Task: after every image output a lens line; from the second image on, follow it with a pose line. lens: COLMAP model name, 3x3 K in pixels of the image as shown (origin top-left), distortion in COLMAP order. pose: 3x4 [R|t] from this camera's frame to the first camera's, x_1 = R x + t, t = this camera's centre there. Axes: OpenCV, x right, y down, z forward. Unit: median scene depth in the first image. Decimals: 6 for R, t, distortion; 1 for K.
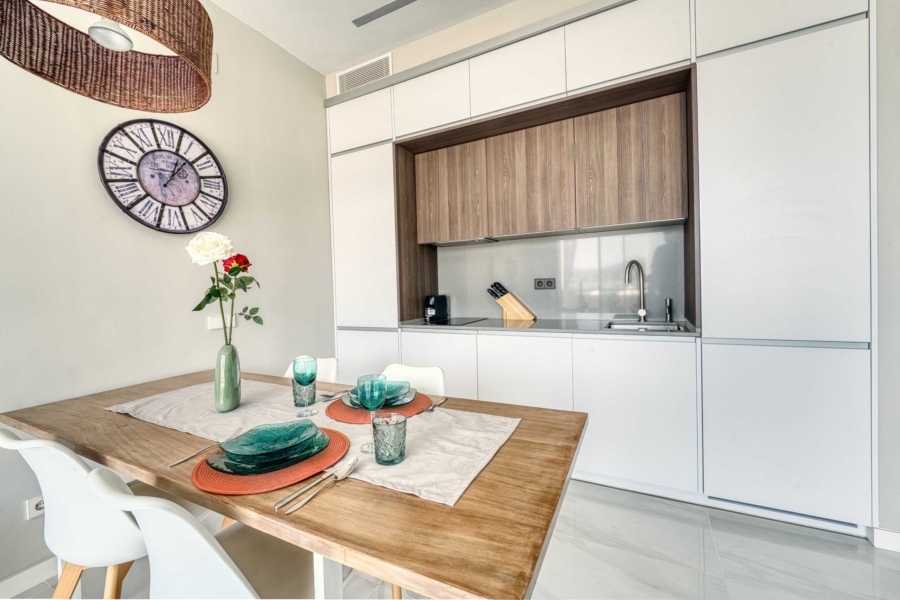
lens RADIAL K [[362.7, 0, 449.2], [0, 362.7, 293.8], [0, 0, 1]] dist [0.001753, 0.000140]
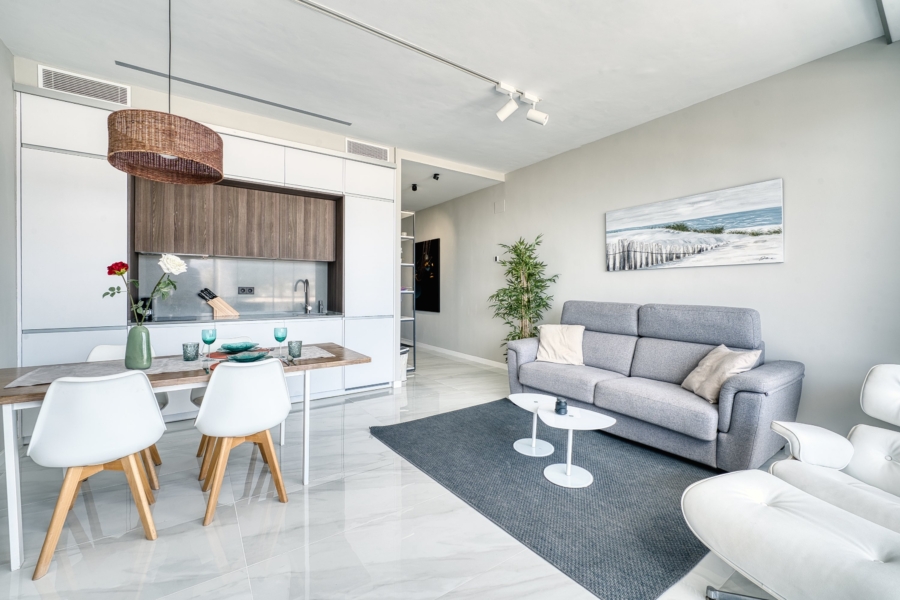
lens RADIAL K [[362.7, 0, 449.2], [0, 362.7, 296.8], [0, 0, 1]] dist [0.001753, 0.000140]
pose [[0.478422, 0.015051, 0.878001, -0.665931], [-0.005057, 0.999884, -0.014385, 0.015067], [-0.878116, 0.002442, 0.478442, -0.436164]]
